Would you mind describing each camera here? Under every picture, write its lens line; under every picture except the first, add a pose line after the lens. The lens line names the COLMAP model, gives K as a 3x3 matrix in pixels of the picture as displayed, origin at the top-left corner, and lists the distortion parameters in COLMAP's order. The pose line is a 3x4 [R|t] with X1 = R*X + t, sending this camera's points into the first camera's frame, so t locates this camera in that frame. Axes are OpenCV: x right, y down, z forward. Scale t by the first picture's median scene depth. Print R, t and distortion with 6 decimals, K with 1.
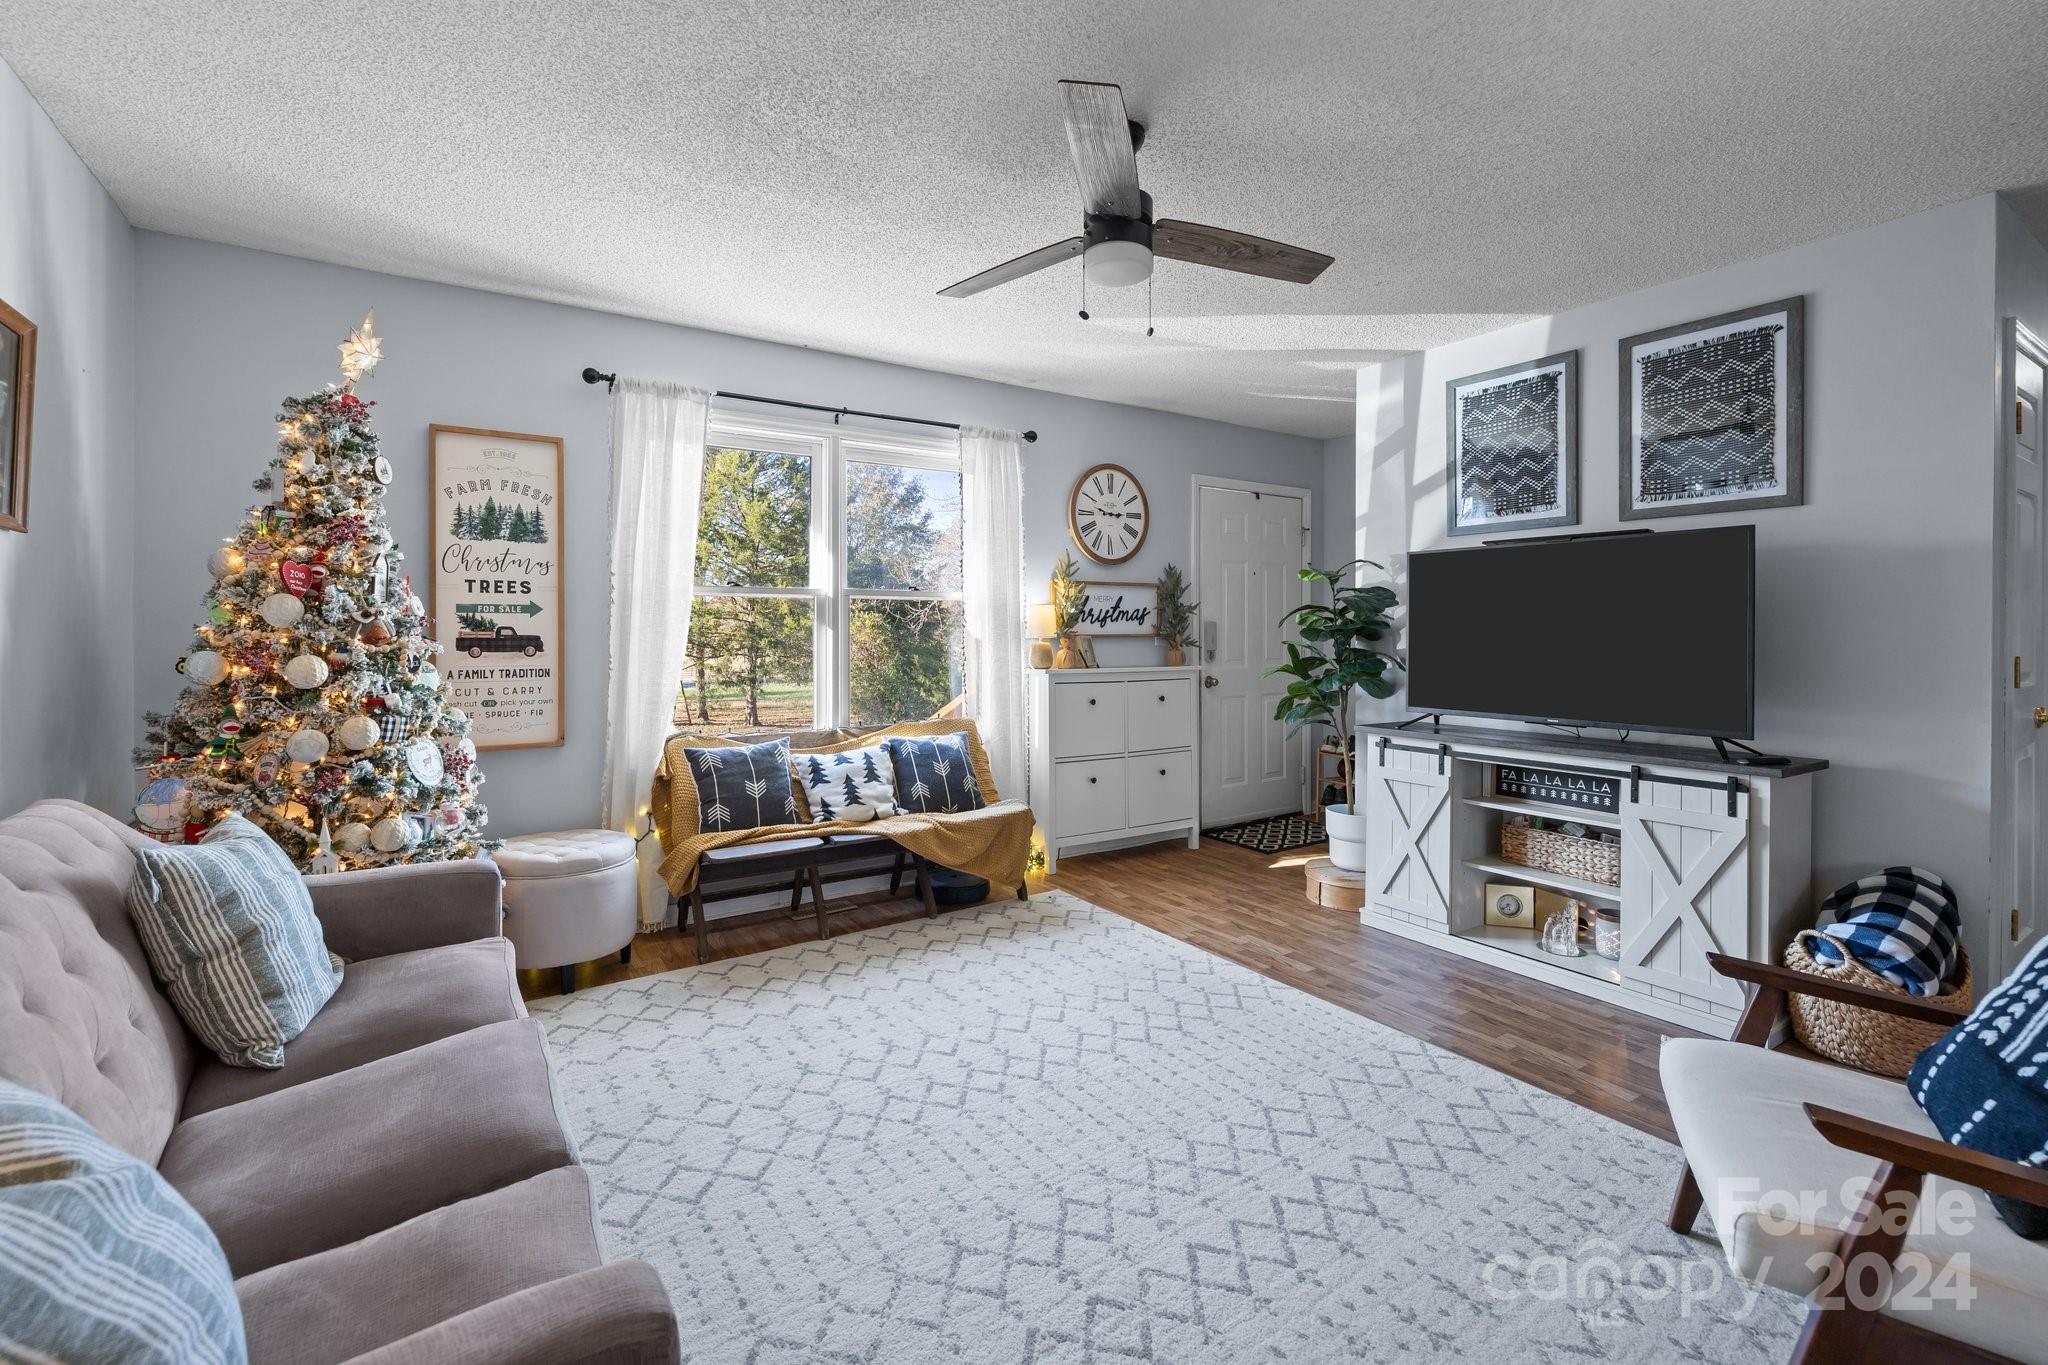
lens RADIAL K [[880.0, 0, 996.1], [0, 880.0, 641.9], [0, 0, 1]] dist [-0.001394, -0.000288]
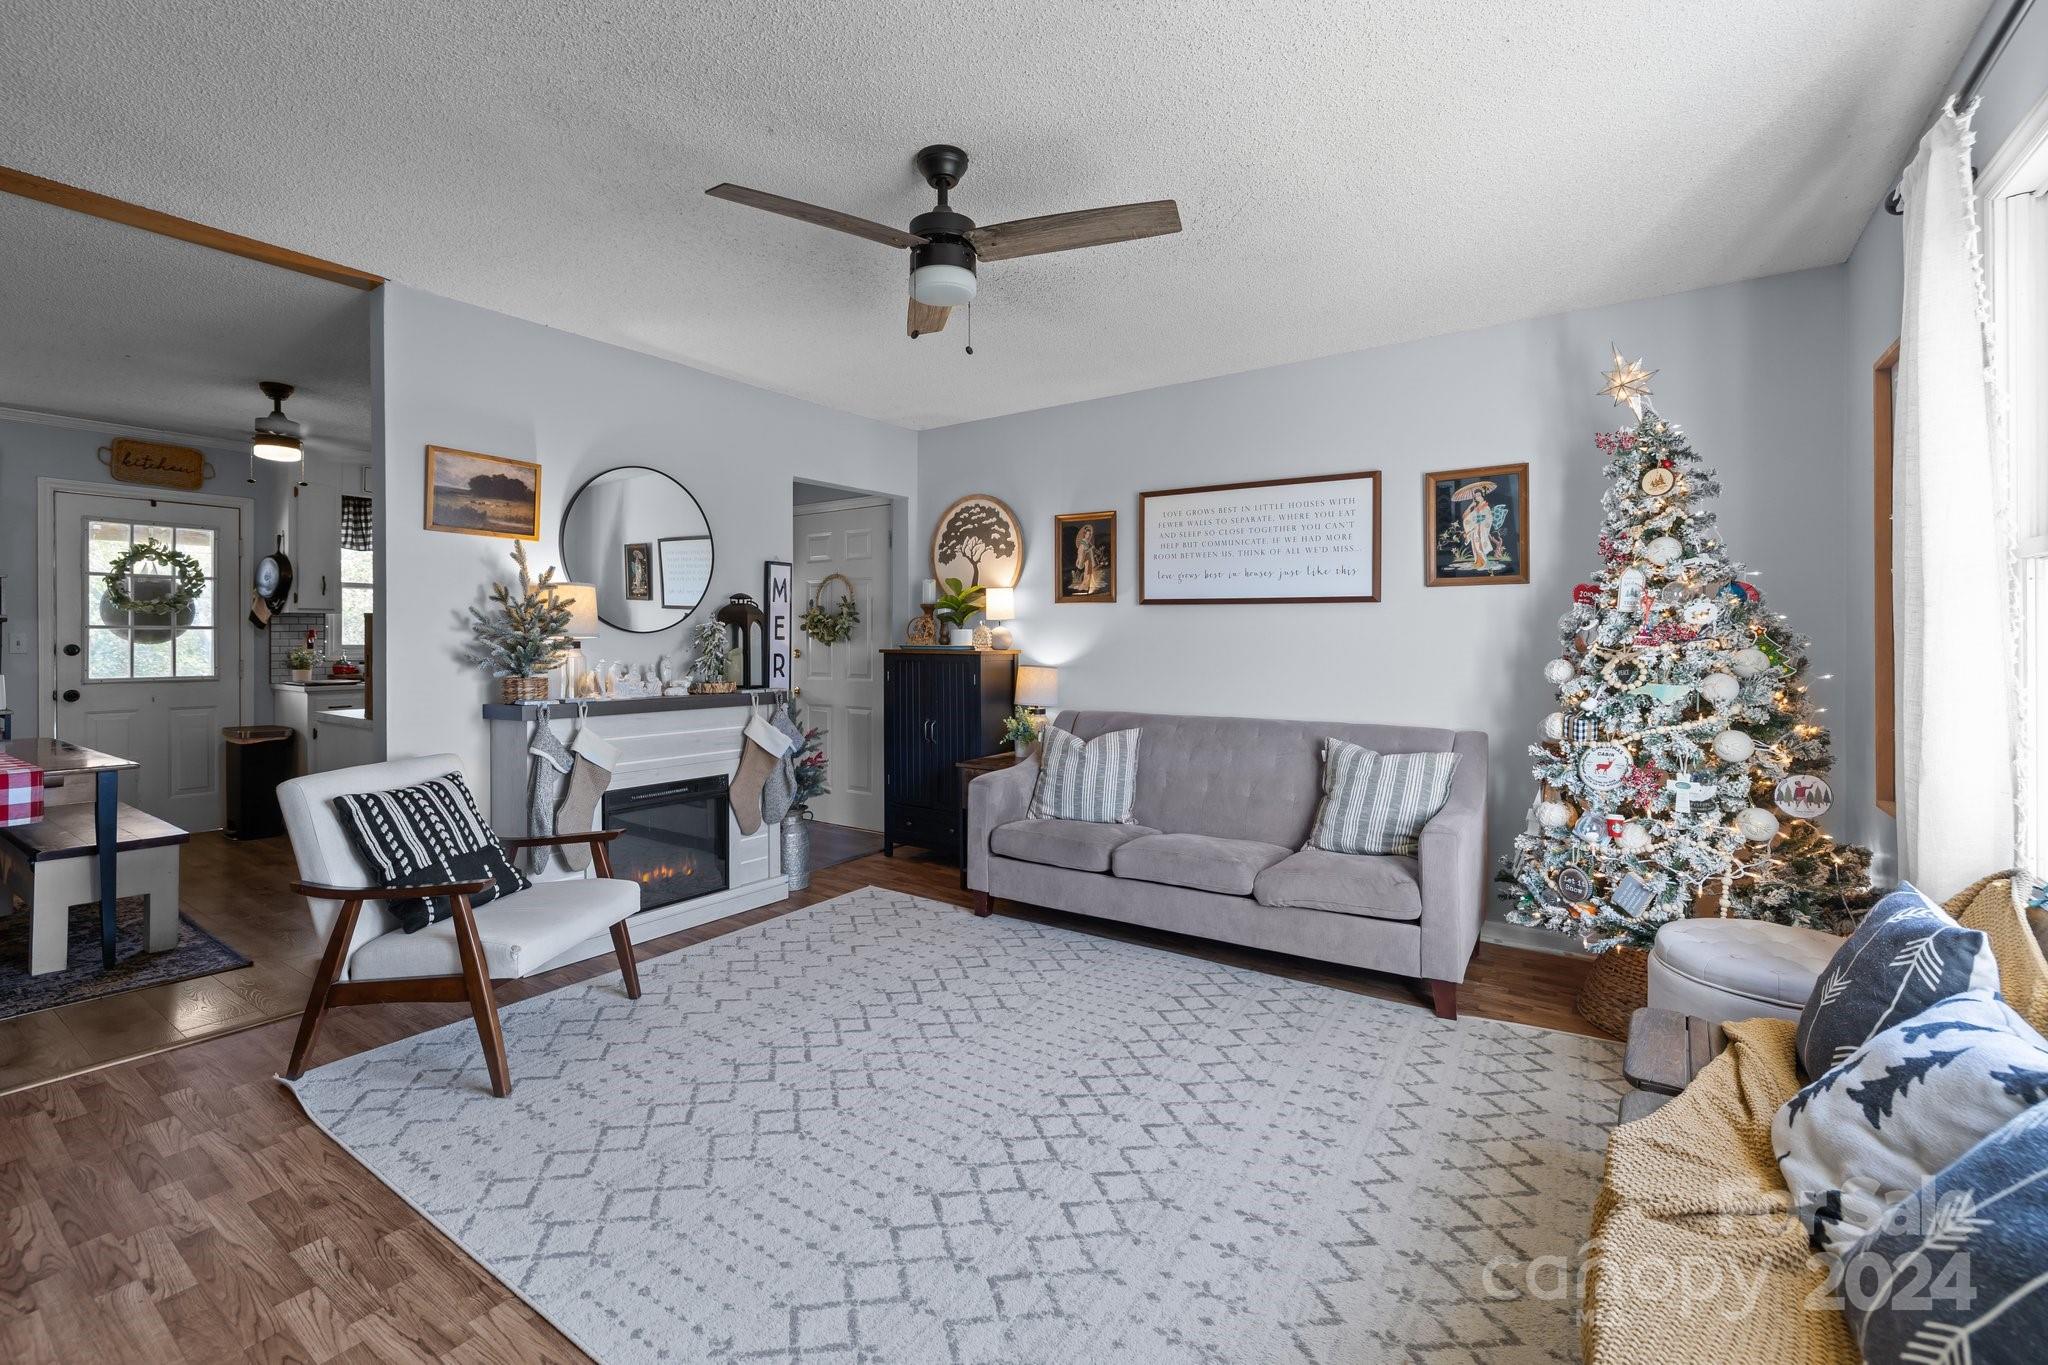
lens RADIAL K [[880.0, 0, 996.1], [0, 880.0, 641.9], [0, 0, 1]] dist [-0.001394, -0.000288]
pose [[-0.927947, -0.000079, -0.372713, 0.312183], [-0.005743, 0.999884, 0.014084, -0.016195], [0.372668, 0.015210, -0.927840, 1.327467]]
